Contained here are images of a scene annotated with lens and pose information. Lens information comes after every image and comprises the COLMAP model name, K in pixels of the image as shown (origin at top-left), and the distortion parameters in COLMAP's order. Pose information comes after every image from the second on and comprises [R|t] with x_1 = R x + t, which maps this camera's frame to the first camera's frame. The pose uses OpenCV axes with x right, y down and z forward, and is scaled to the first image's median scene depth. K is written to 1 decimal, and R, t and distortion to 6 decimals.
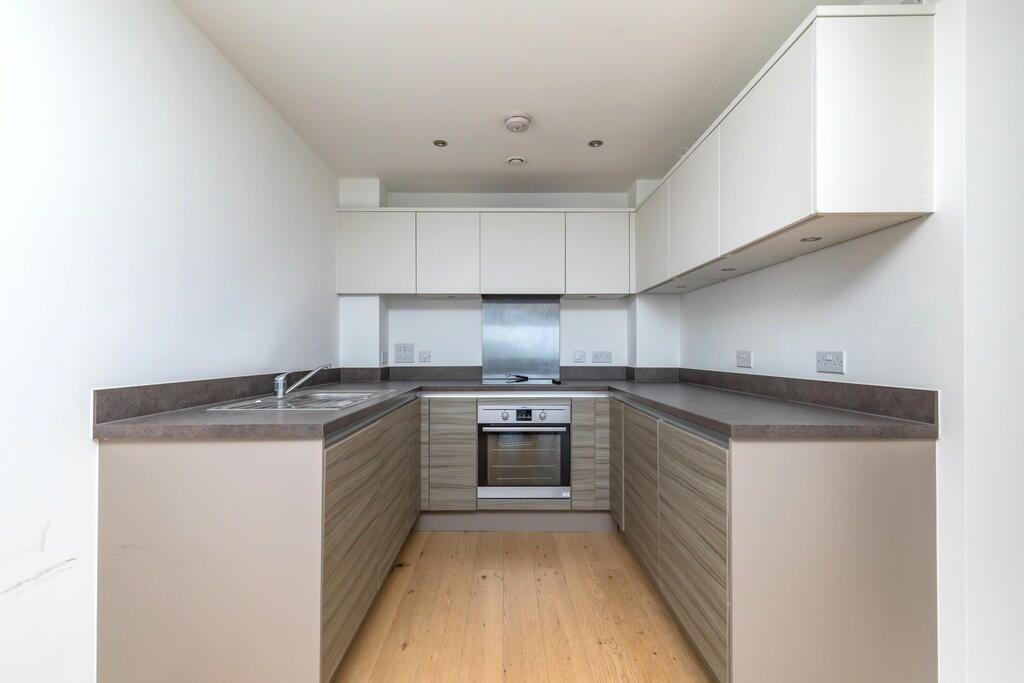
lens RADIAL K [[461.0, 0, 509.1], [0, 461.0, 349.2], [0, 0, 1]] dist [0.001714, 0.000232]
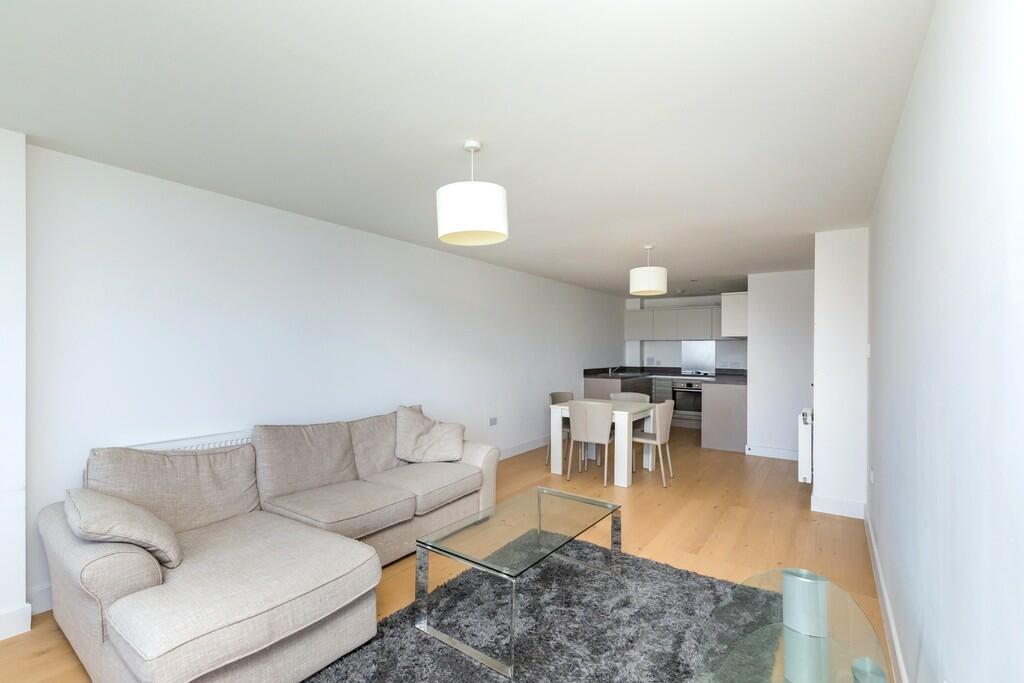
lens RADIAL K [[429.1, 0, 511.8], [0, 429.1, 351.9], [0, 0, 1]] dist [0.000271, 0.000027]
pose [[0.807565, 0.007370, -0.589732, 0.697858], [-0.000842, 0.999935, 0.011343, -0.087403], [0.589777, -0.008663, 0.807519, -1.735148]]
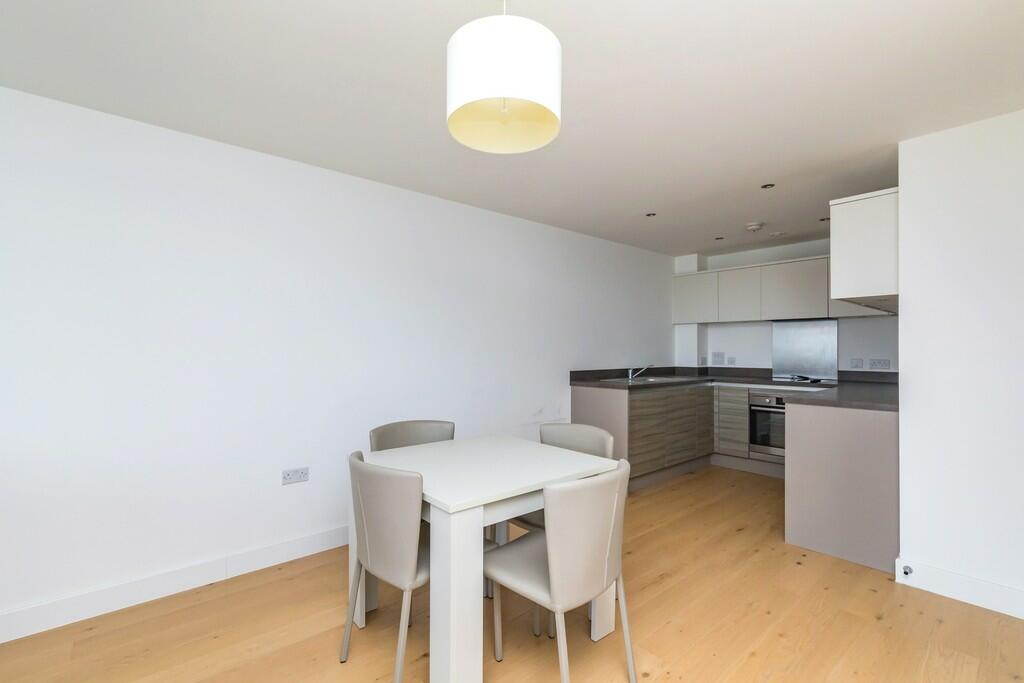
lens RADIAL K [[461.0, 0, 509.1], [0, 461.0, 349.2], [0, 0, 1]] dist [0.001714, 0.000232]
pose [[0.658483, -0.002293, -0.752592, 0.584957], [0.006473, 0.999976, 0.002618, -0.037890], [0.752568, -0.006596, 0.658482, -0.673454]]
